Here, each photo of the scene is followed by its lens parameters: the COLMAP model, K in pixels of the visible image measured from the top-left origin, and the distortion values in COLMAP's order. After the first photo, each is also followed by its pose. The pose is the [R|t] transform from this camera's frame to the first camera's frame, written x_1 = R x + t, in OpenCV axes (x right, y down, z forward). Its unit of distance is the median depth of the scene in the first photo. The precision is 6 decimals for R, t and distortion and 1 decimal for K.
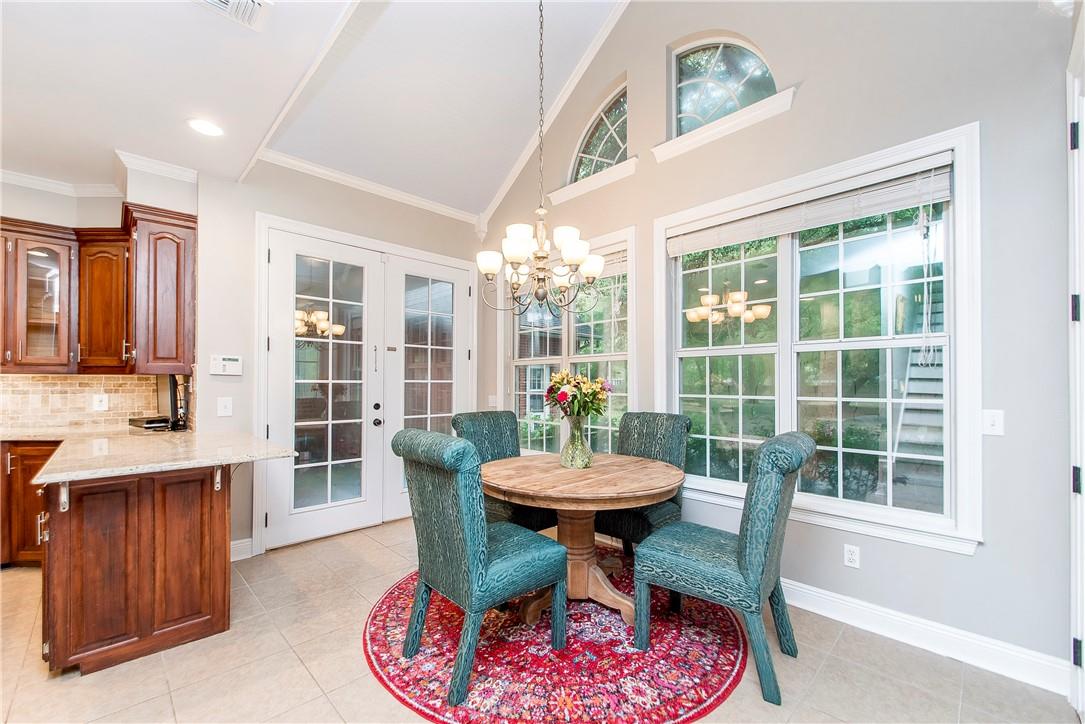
lens RADIAL K [[436.6, 0, 524.4], [0, 436.6, 379.9], [0, 0, 1]] dist [0.008350, -0.002501]
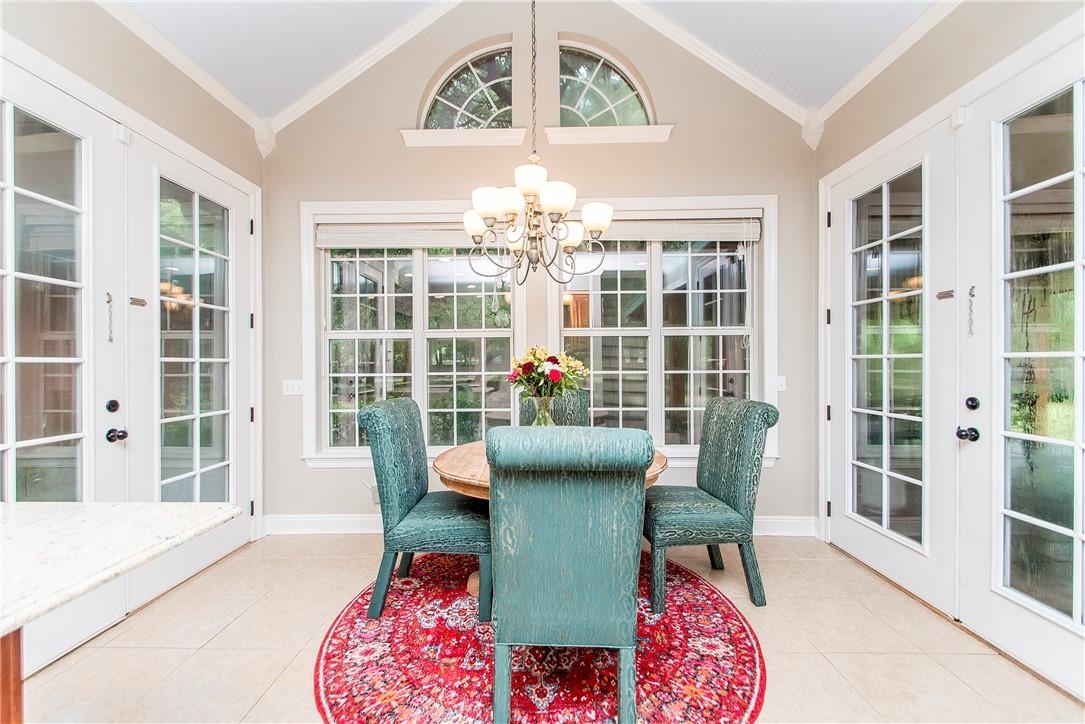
lens RADIAL K [[436.6, 0, 532.5], [0, 436.6, 365.0], [0, 0, 1]] dist [0.008350, -0.002501]
pose [[0.703864, -0.006485, 0.710305, -0.668730], [0.002731, 0.999976, 0.006424, 0.014725], [-0.710329, -0.002581, 0.703865, 0.467967]]
